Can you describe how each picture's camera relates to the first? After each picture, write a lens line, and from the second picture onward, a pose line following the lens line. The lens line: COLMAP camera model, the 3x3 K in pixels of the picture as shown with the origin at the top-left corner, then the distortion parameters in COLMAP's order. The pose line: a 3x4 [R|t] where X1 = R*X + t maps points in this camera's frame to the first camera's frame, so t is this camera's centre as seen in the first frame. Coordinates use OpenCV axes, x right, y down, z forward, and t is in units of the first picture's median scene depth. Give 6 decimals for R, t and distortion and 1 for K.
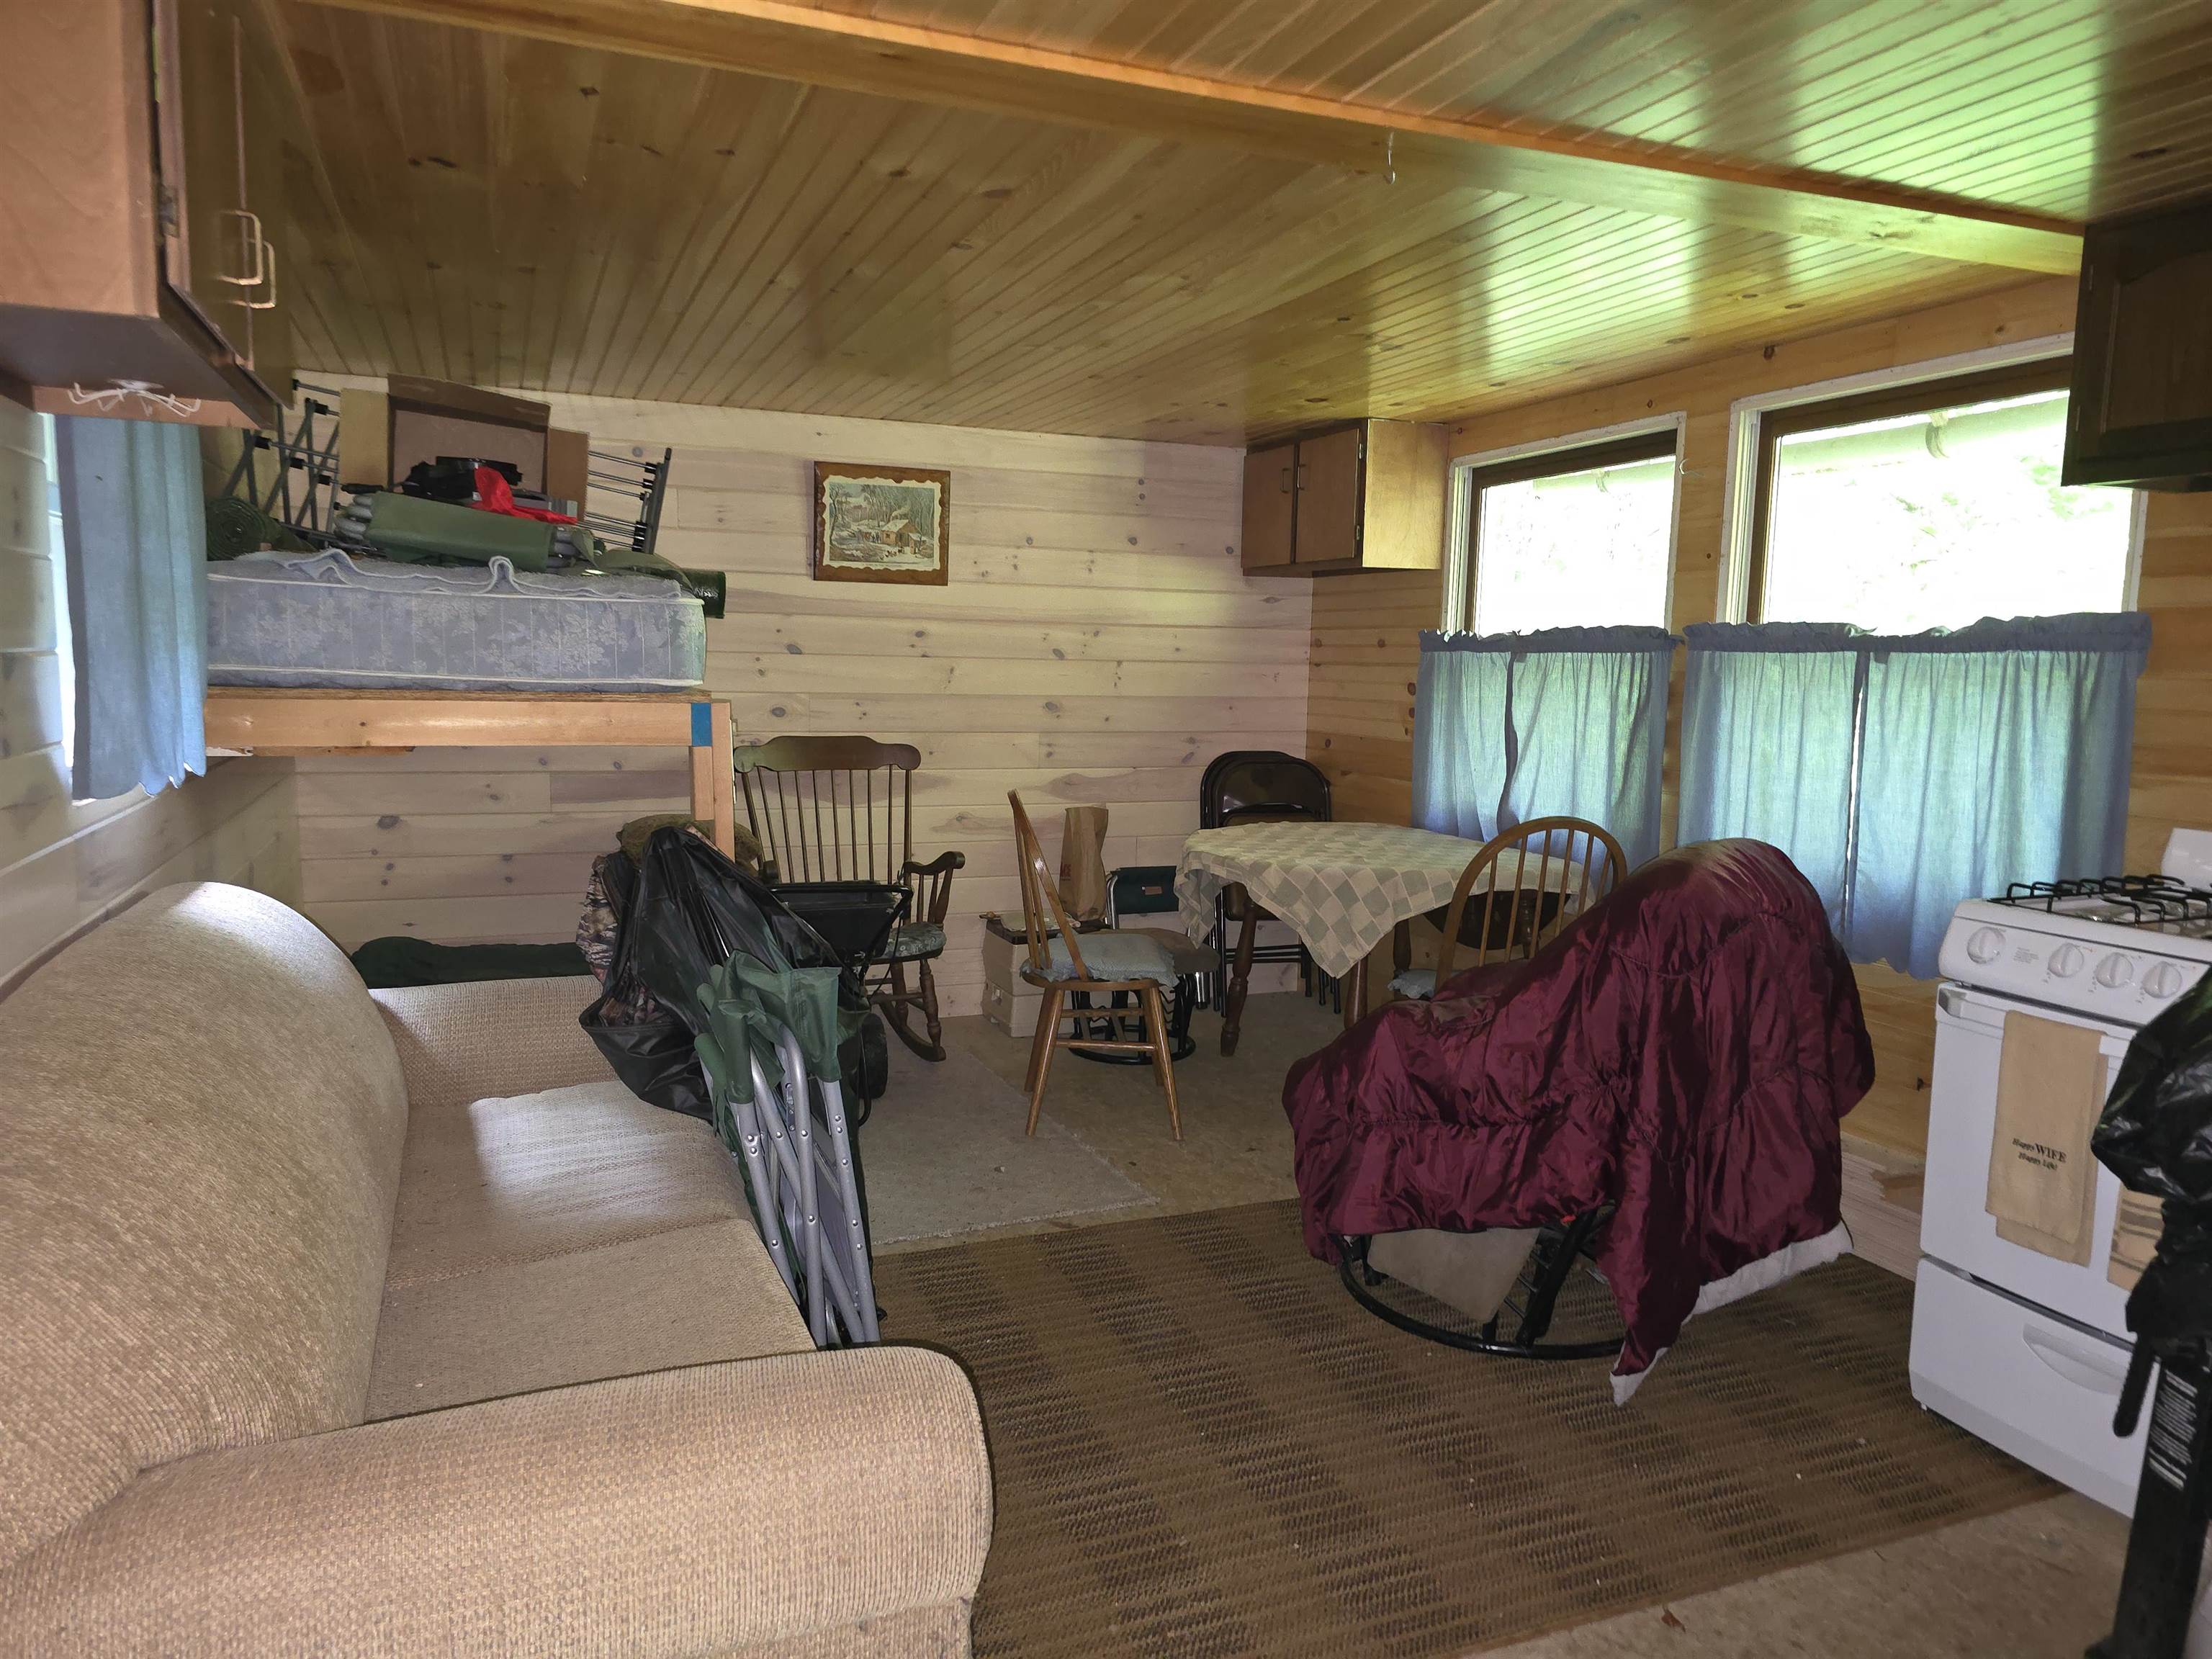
lens RADIAL K [[1499.3, 0, 1106.0], [0, 1499.3, 829.5], [0, 0, 1]] dist [0.102482, -0.109506]
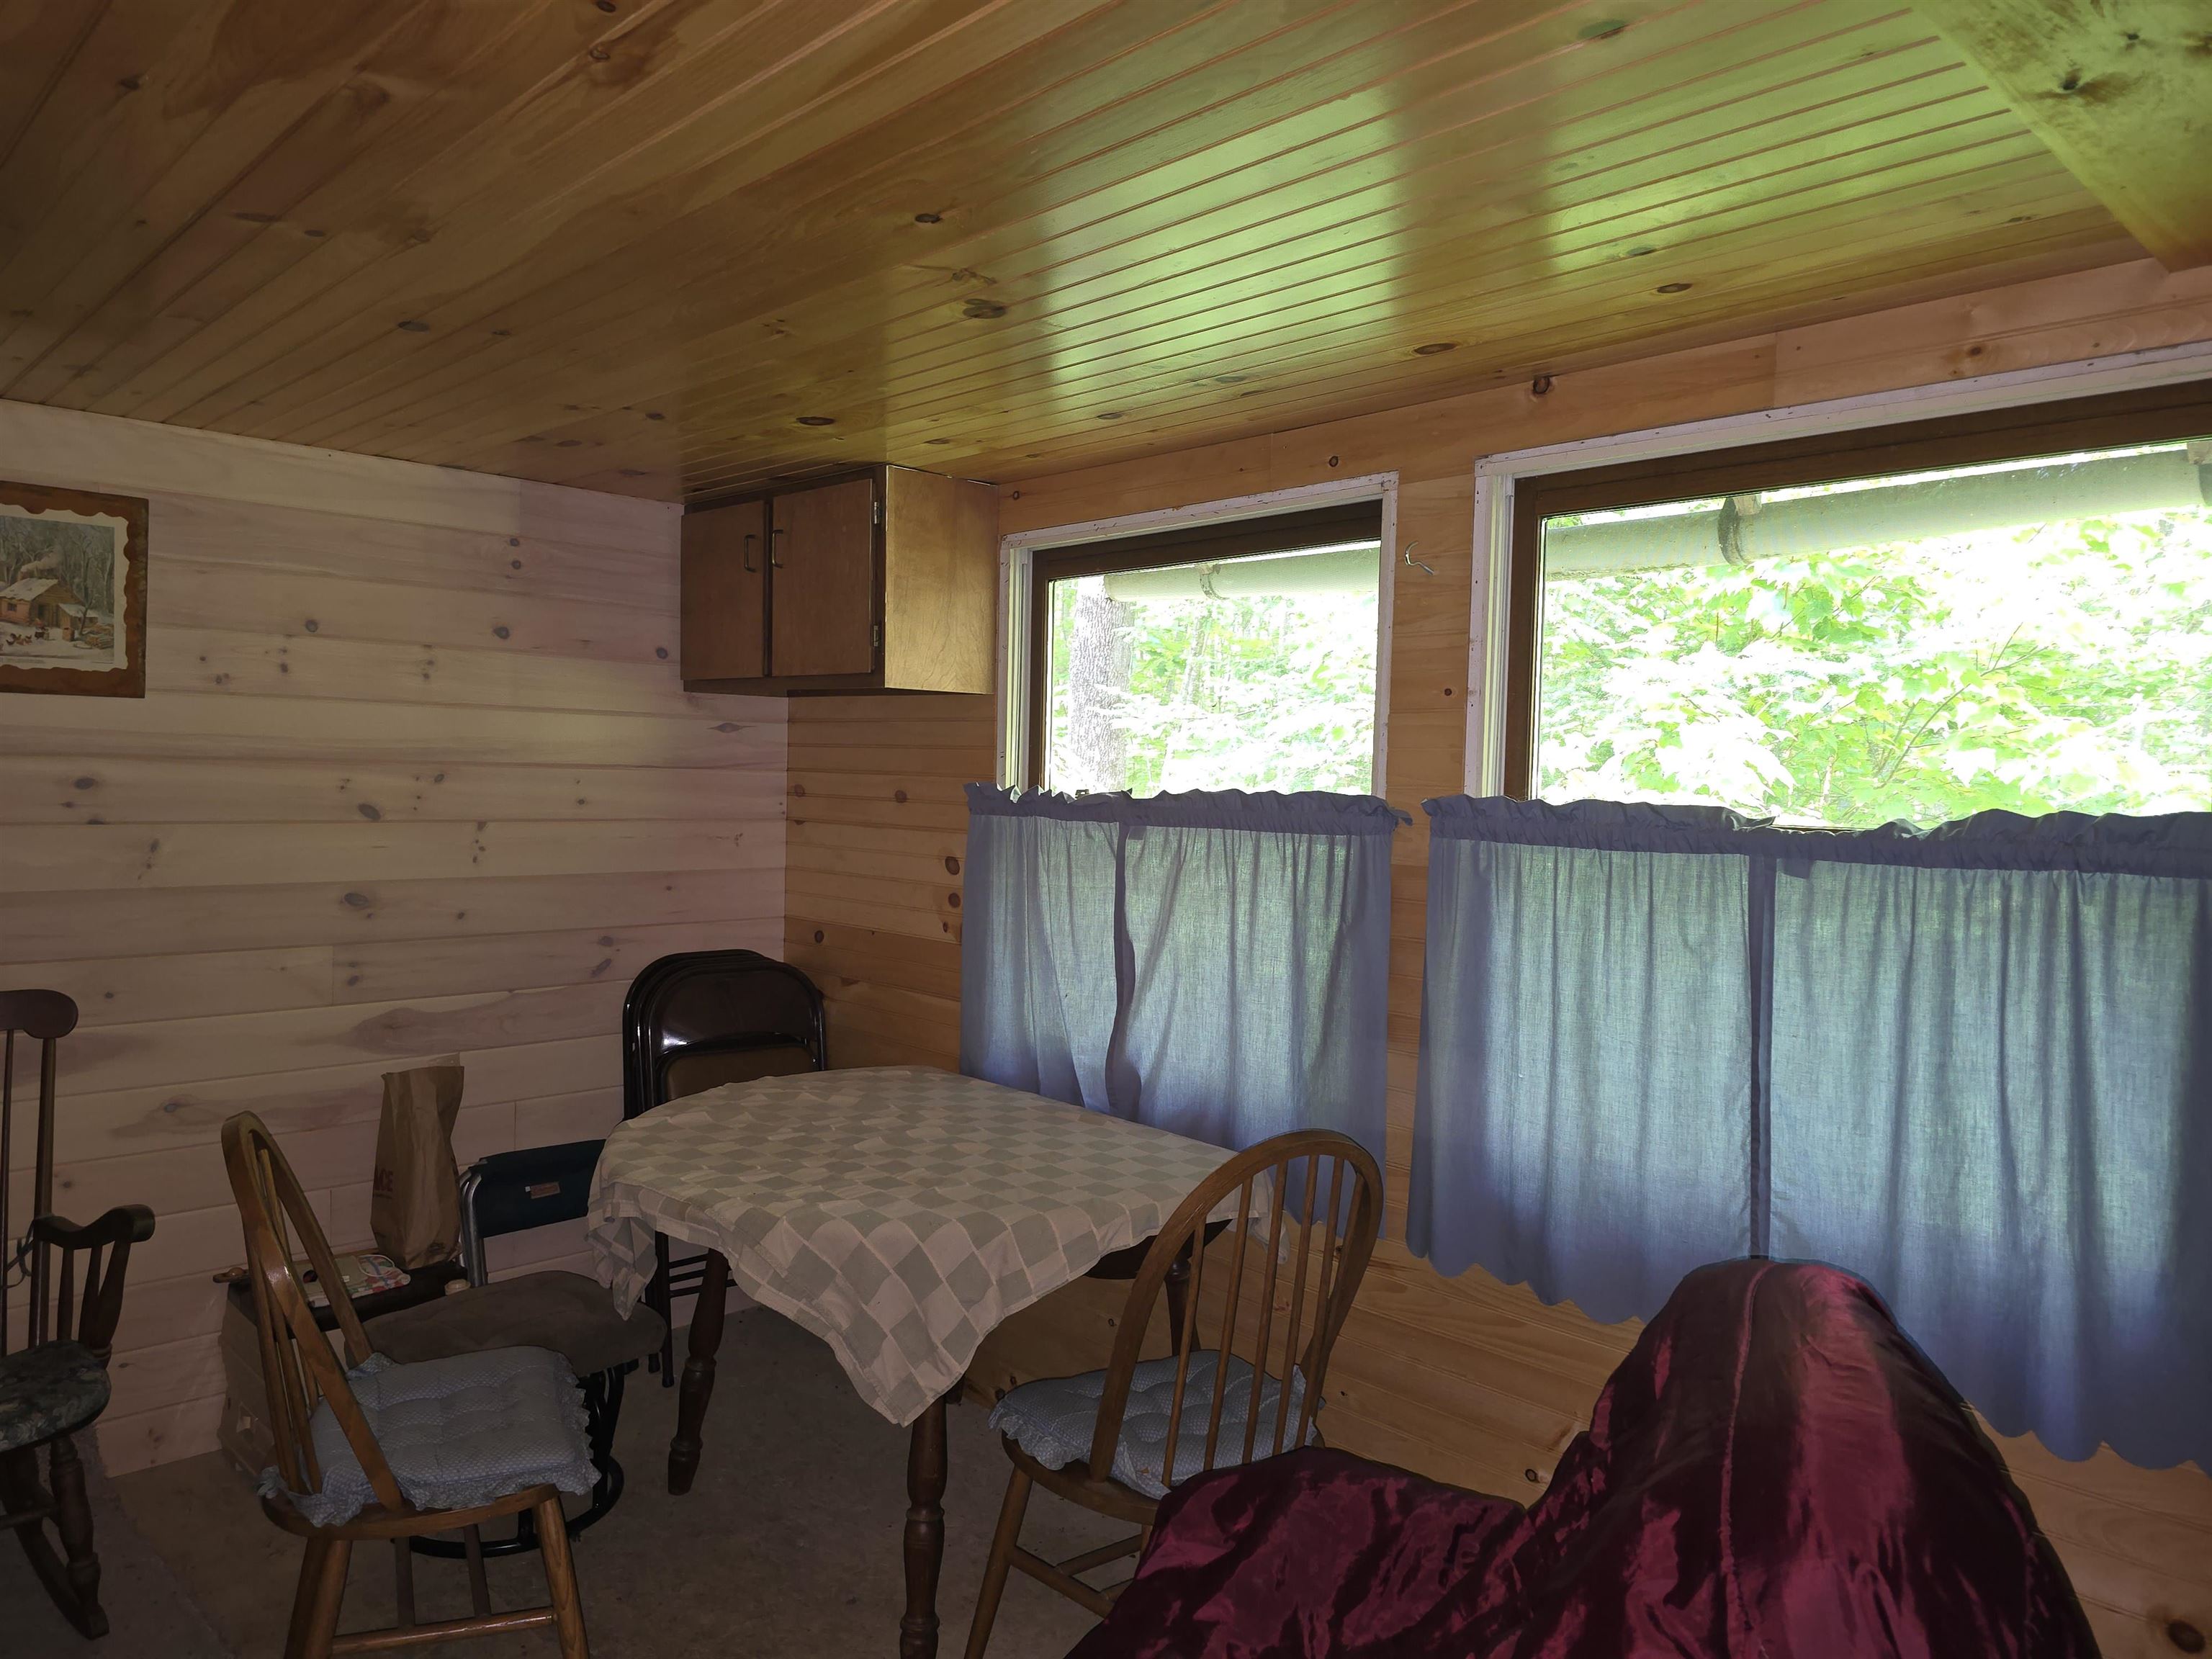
lens RADIAL K [[1499.3, 0, 1106.0], [0, 1499.3, 829.5], [0, 0, 1]] dist [0.102482, -0.109506]
pose [[0.925795, -0.013327, 0.377792, 0.012036], [0.039234, 0.997369, -0.060962, -0.069407], [-0.375986, 0.071261, 0.923881, 0.367319]]
